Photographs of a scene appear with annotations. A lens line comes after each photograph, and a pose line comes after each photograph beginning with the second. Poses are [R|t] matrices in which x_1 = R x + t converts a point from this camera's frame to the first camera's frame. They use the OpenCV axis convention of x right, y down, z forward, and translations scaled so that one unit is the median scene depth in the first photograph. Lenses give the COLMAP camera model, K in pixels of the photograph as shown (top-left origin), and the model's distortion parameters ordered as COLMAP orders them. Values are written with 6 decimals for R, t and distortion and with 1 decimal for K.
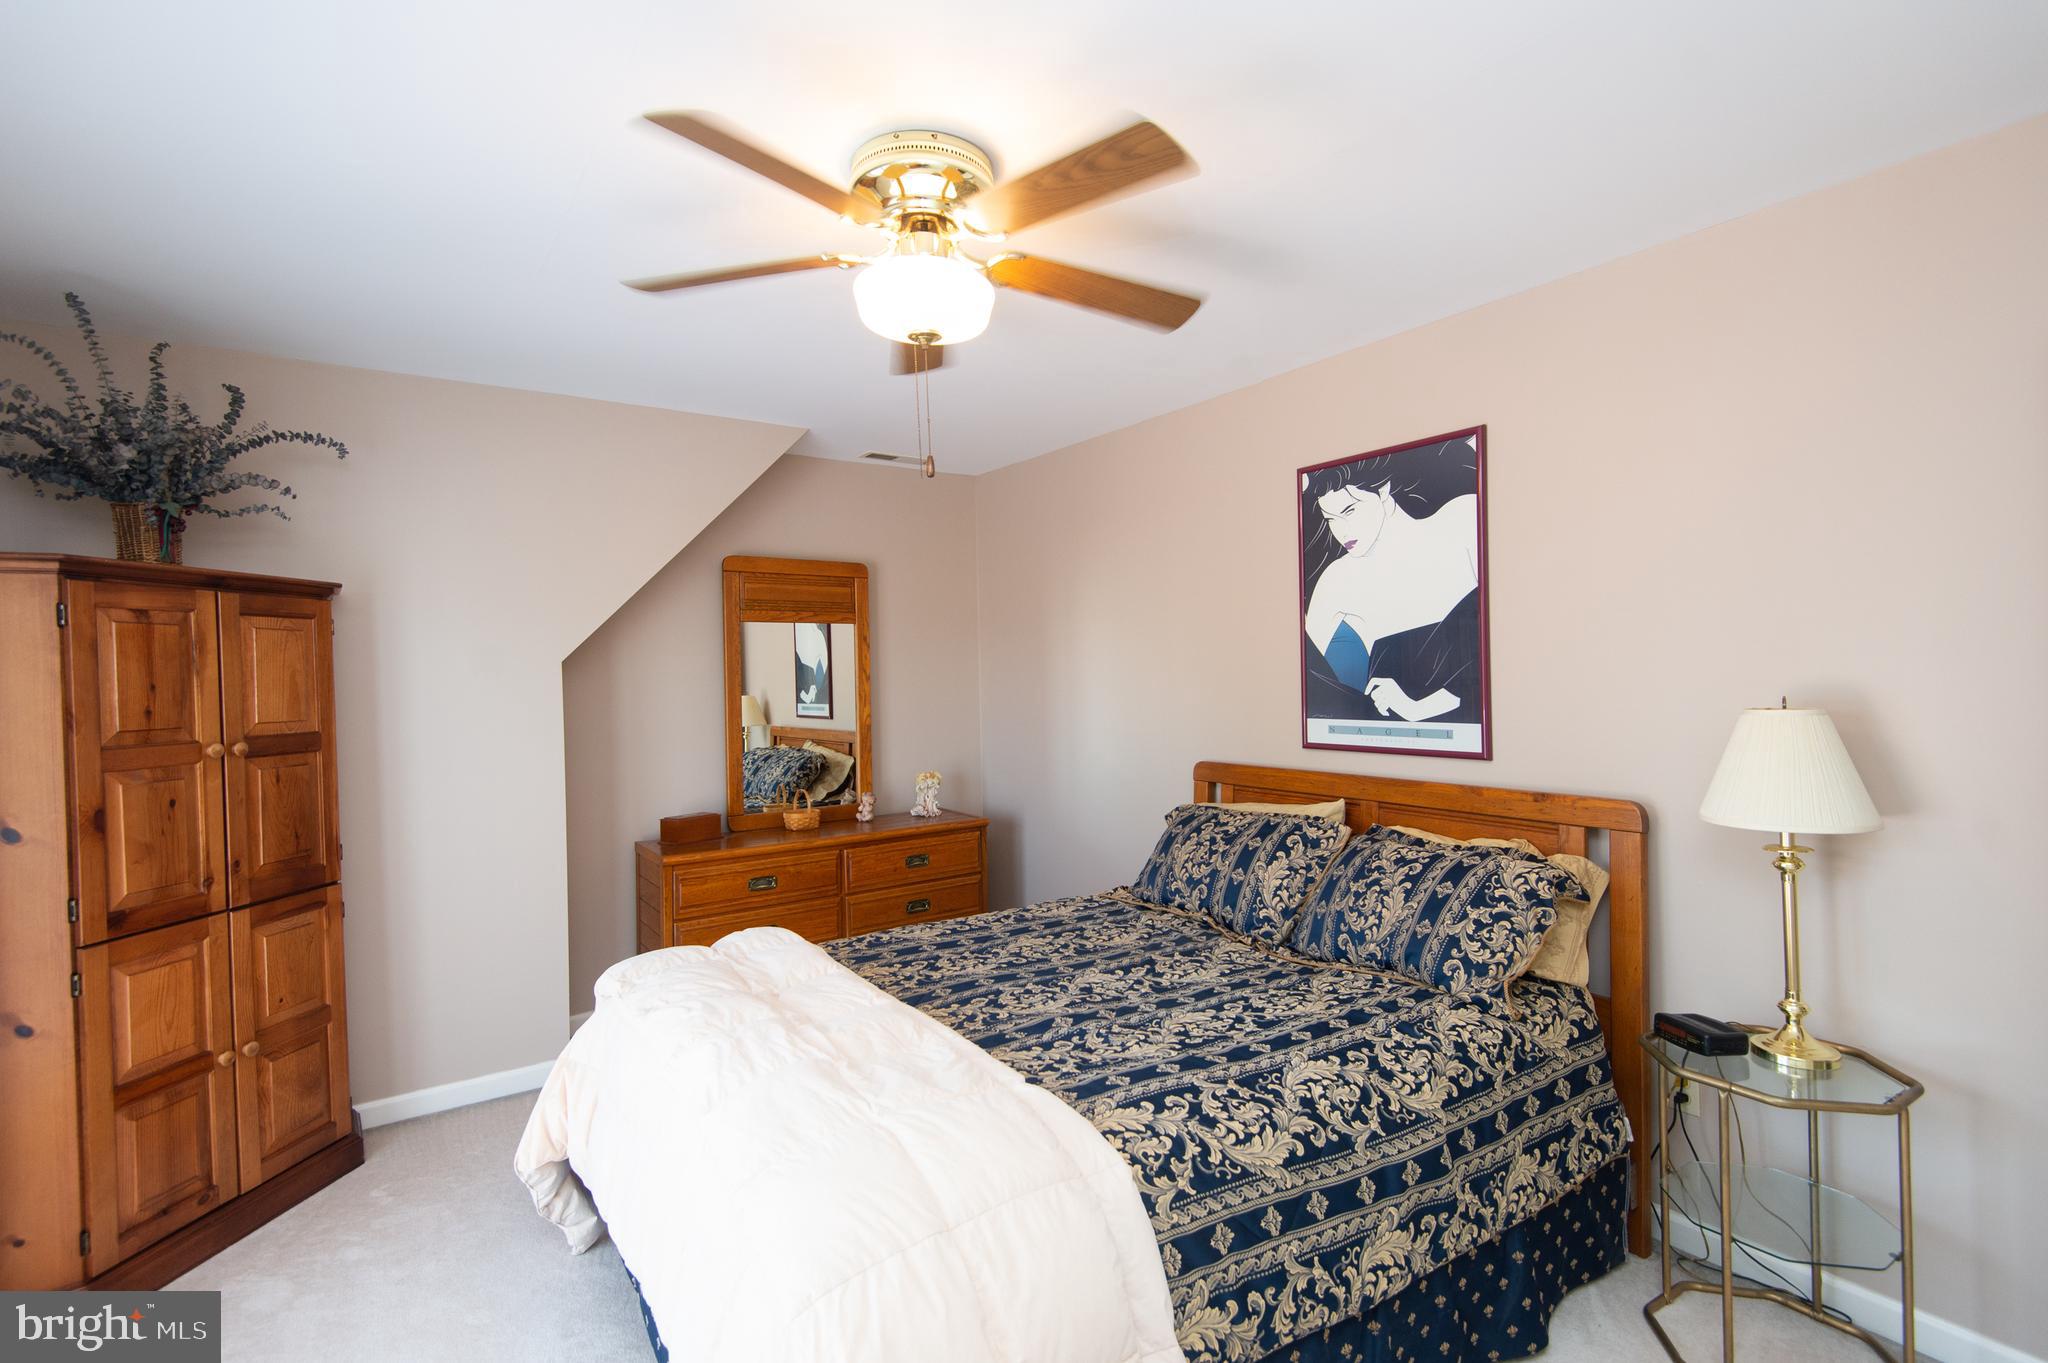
lens RADIAL K [[936.8, 0, 1032.2], [0, 936.8, 690.5], [0, 0, 1]] dist [0.028904, -0.001557]
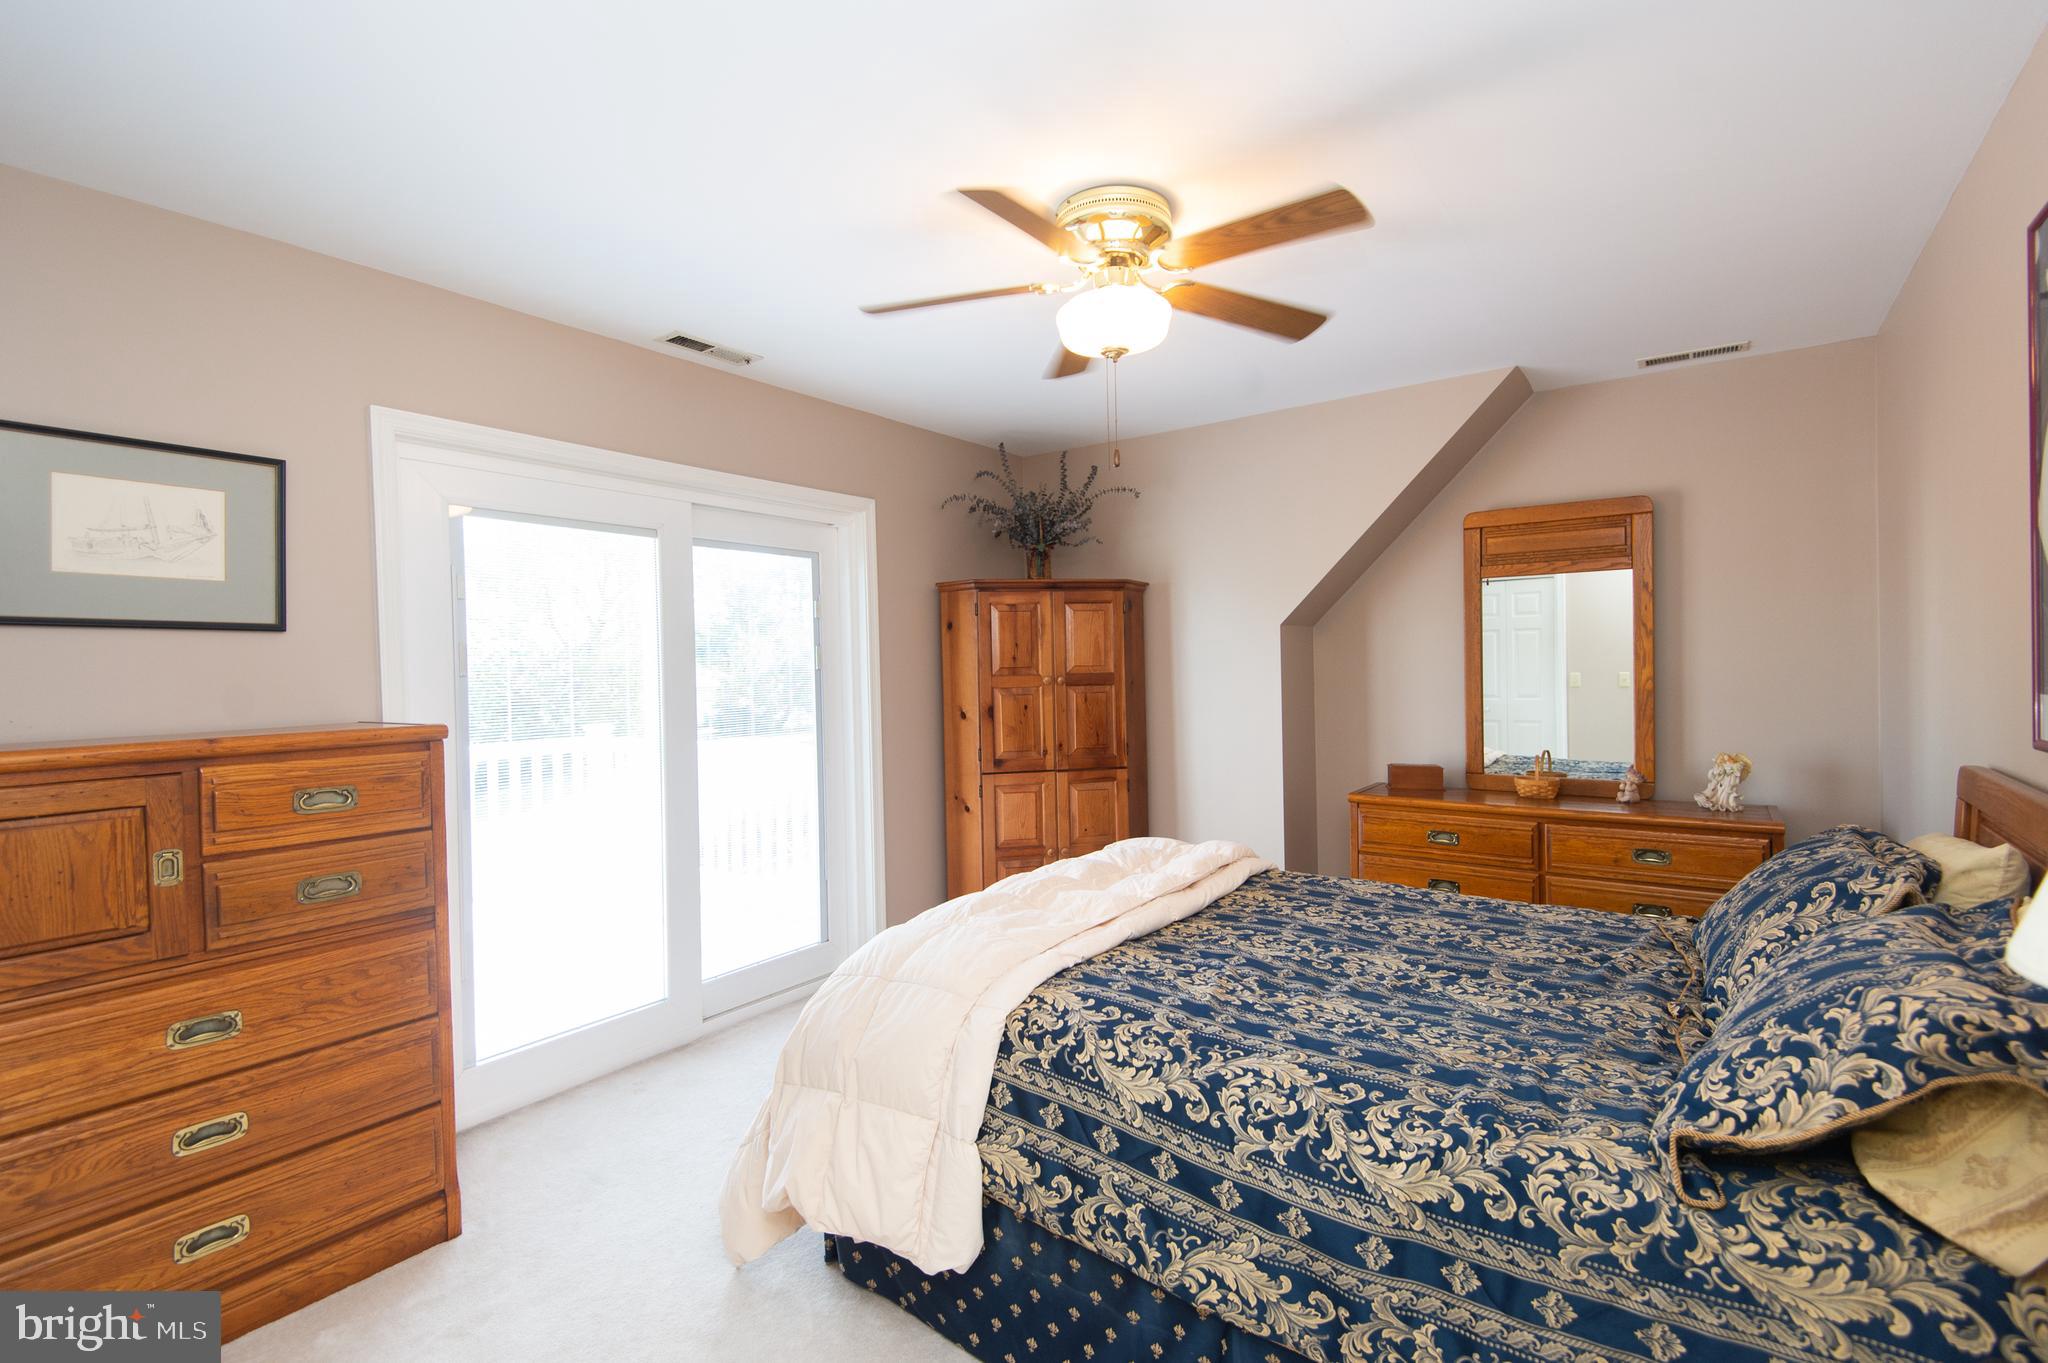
lens RADIAL K [[936.8, 0, 1032.6], [0, 936.8, 668.8], [0, 0, 1]] dist [0.028904, -0.001557]
pose [[0.349588, 0.017612, -0.936738, 0.821864], [-0.002967, 0.999839, 0.017691, 0.010873], [0.936899, -0.003406, 0.349584, 0.379806]]
